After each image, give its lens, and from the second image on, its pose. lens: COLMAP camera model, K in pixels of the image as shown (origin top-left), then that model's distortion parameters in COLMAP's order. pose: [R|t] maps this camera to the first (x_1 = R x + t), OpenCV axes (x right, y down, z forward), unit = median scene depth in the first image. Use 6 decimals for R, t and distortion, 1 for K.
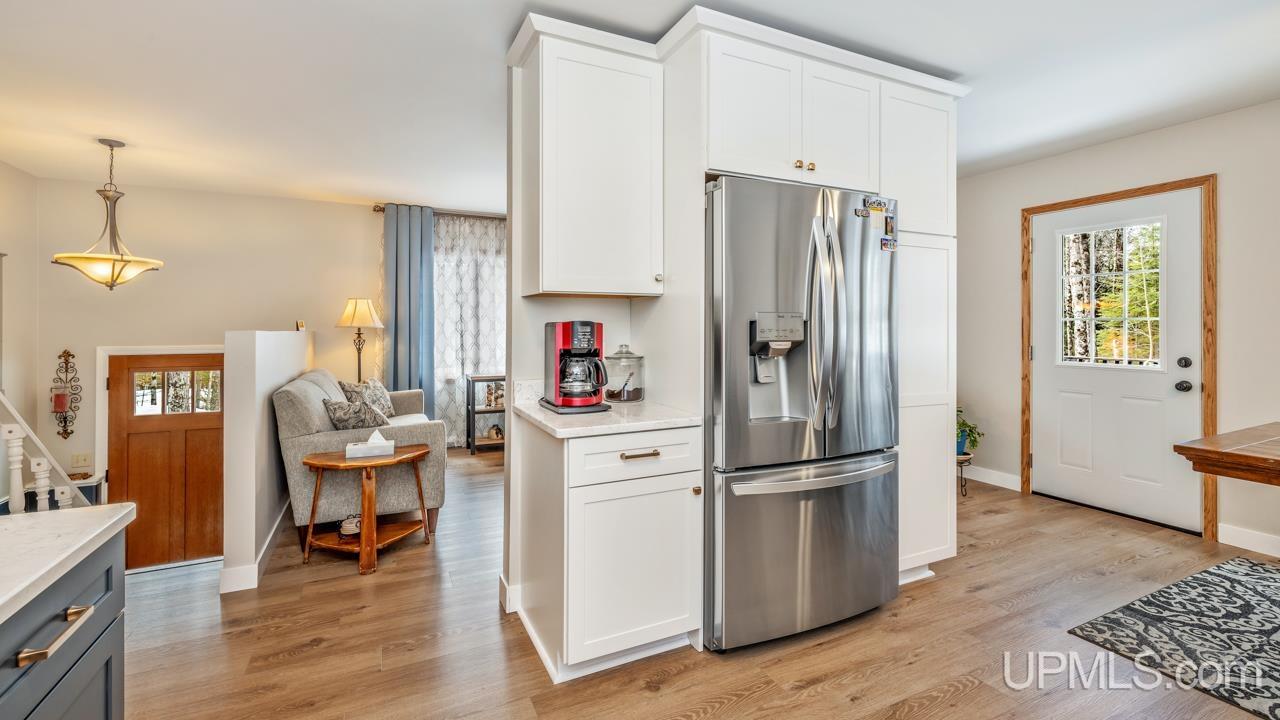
lens RADIAL K [[553.2, 0, 630.1], [0, 553.2, 323.2], [0, 0, 1]] dist [-0.003219, -0.000305]
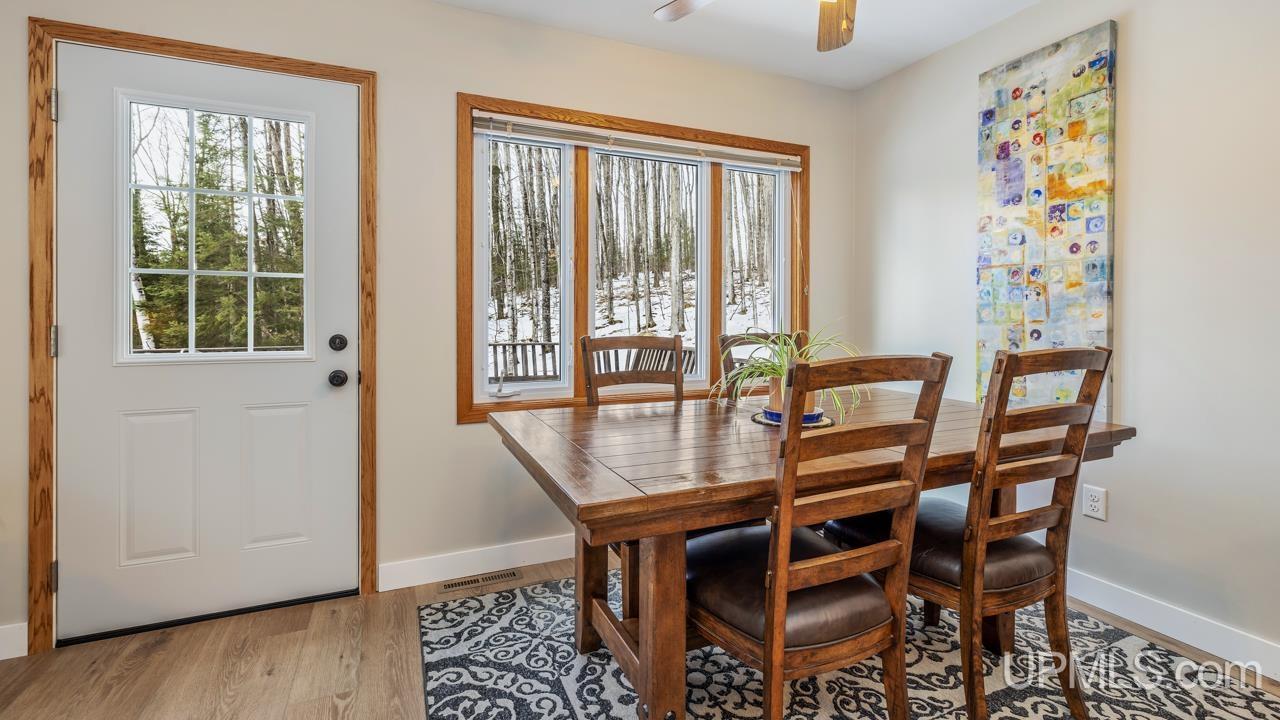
lens RADIAL K [[553.2, 0, 630.1], [0, 553.2, 323.2], [0, 0, 1]] dist [-0.003219, -0.000305]
pose [[0.030535, -0.003449, 0.999528, 0.362925], [-0.001869, 0.999992, 0.003508, 0.046191], [-0.999532, -0.001975, 0.030528, 0.647879]]
